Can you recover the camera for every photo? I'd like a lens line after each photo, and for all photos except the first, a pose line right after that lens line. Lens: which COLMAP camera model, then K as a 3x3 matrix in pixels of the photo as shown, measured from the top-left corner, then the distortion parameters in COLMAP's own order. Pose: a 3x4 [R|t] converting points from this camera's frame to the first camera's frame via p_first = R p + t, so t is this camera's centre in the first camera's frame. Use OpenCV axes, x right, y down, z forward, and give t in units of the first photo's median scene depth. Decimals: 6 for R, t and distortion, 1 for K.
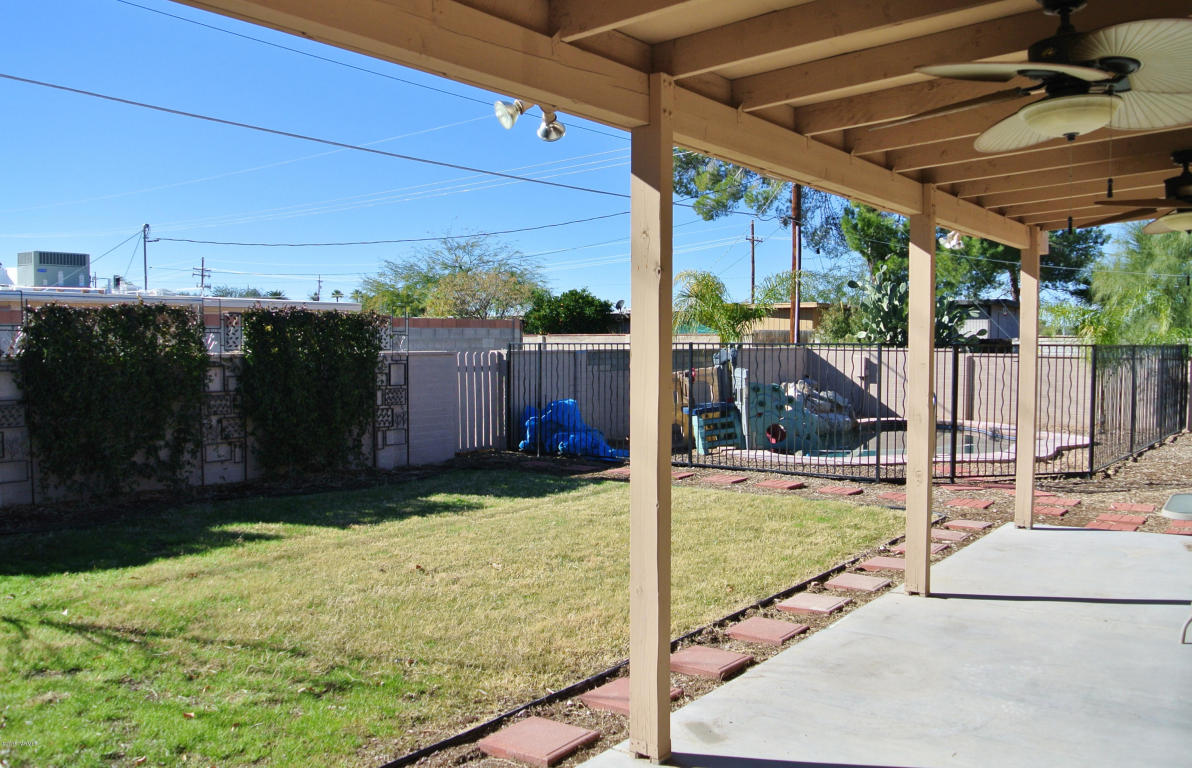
lens RADIAL K [[959.5, 0, 595.9], [0, 959.5, 384.6], [0, 0, 1]] dist [-0.067261, -0.001315]
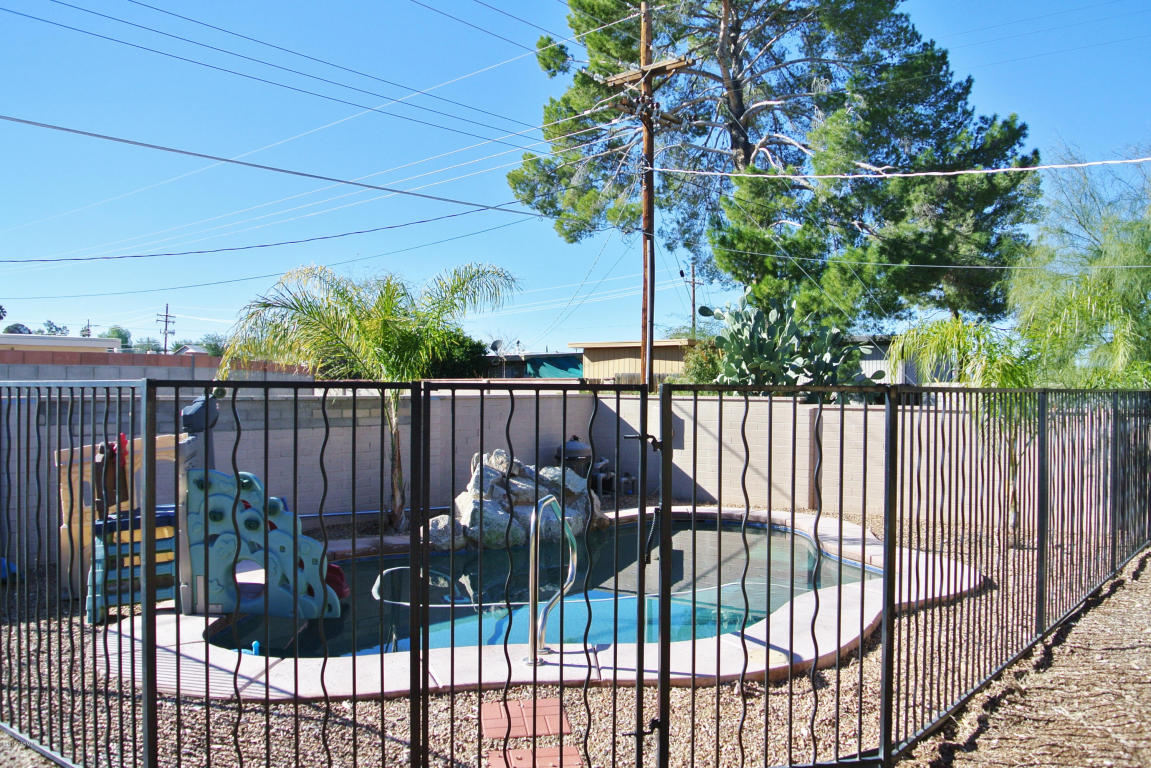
lens RADIAL K [[903.8, 0, 575.5], [0, 903.8, 389.7], [0, 0, 1]] dist [-0.052134, -0.005237]
pose [[0.999792, 0.002748, -0.020213, 0.180749], [-0.003637, 0.999021, -0.044089, -0.011352], [0.020072, 0.044154, 0.998823, 0.287507]]
